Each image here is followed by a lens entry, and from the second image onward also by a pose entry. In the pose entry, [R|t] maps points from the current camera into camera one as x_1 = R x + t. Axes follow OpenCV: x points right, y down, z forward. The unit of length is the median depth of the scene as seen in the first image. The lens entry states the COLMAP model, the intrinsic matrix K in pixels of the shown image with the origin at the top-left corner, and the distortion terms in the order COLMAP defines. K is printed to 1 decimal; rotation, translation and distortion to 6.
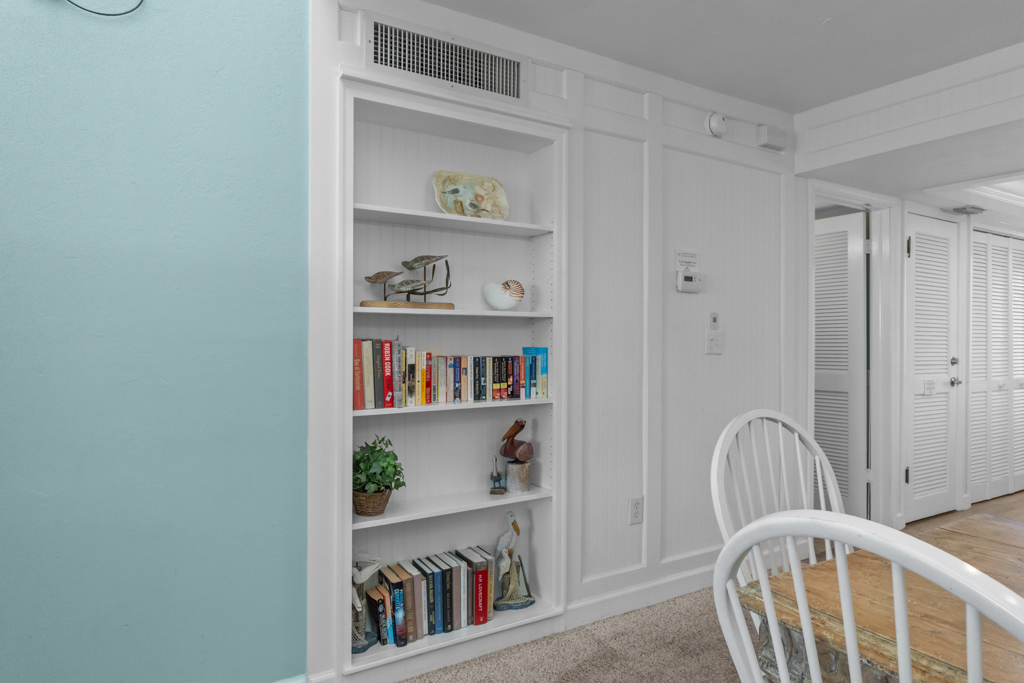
lens RADIAL K [[602.6, 0, 503.2], [0, 602.6, 342.6], [0, 0, 1]] dist [-0.005765, 0.001656]
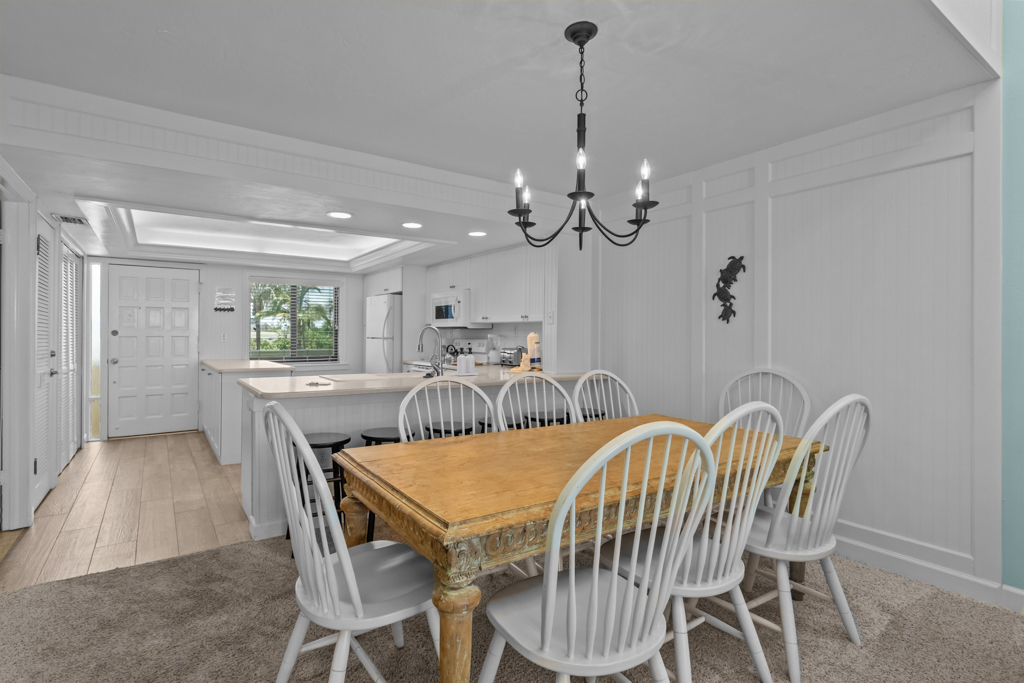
lens RADIAL K [[500.7, 0, 495.7], [0, 500.7, 340.8], [0, 0, 1]] dist [-0.004399, 0.002557]
pose [[-0.055109, -0.013523, 0.998389, -0.349872], [0.001465, 0.999906, 0.013624, -0.007159], [-0.998479, 0.002213, -0.055084, 0.418248]]
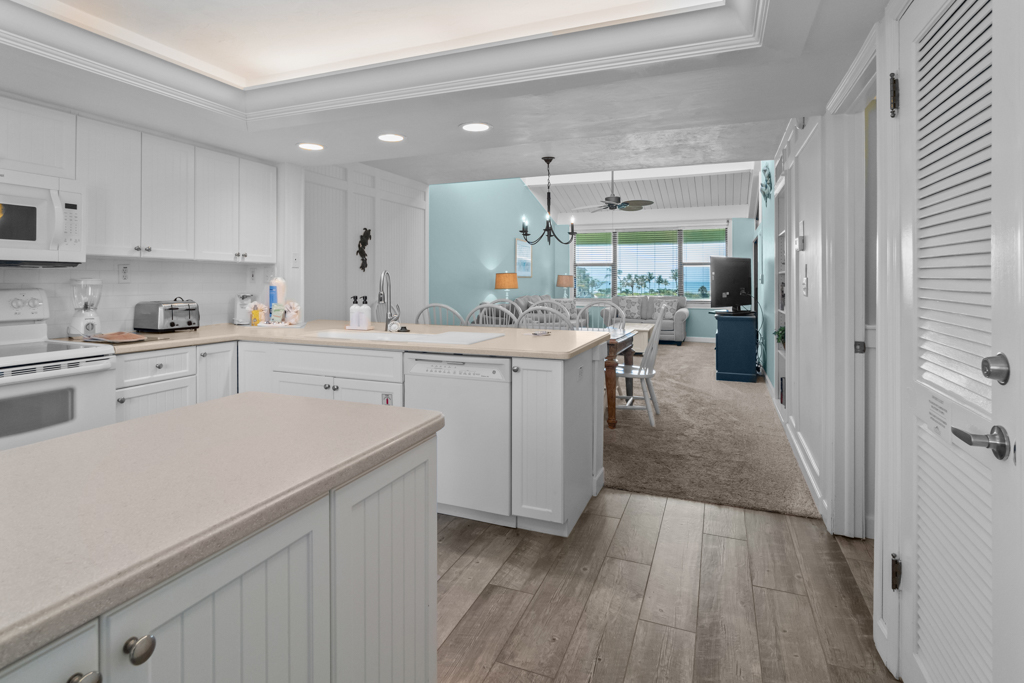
lens RADIAL K [[534.2, 0, 501.7], [0, 534.2, 279.2], [0, 0, 1]] dist [-0.006041, -0.003684]
pose [[-0.797958, -0.005417, -0.602688, 1.880481], [-0.009456, 0.999949, 0.003533, -0.018179], [0.602639, 0.008518, -0.797969, 1.834396]]
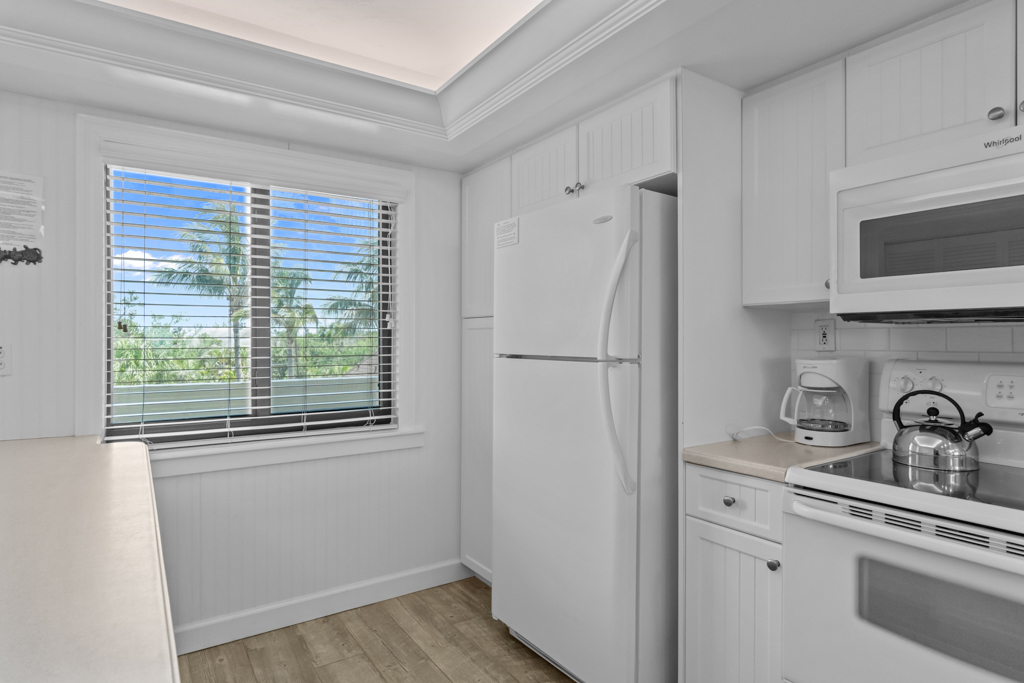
lens RADIAL K [[558.3, 0, 510.7], [0, 558.3, 342.6], [0, 0, 1]] dist [-0.008442, 0.005864]
pose [[-0.050051, -0.006683, 0.998724, 1.539571], [0.005537, 0.999960, 0.006969, -0.014631], [-0.998731, 0.005879, -0.050012, 1.007907]]
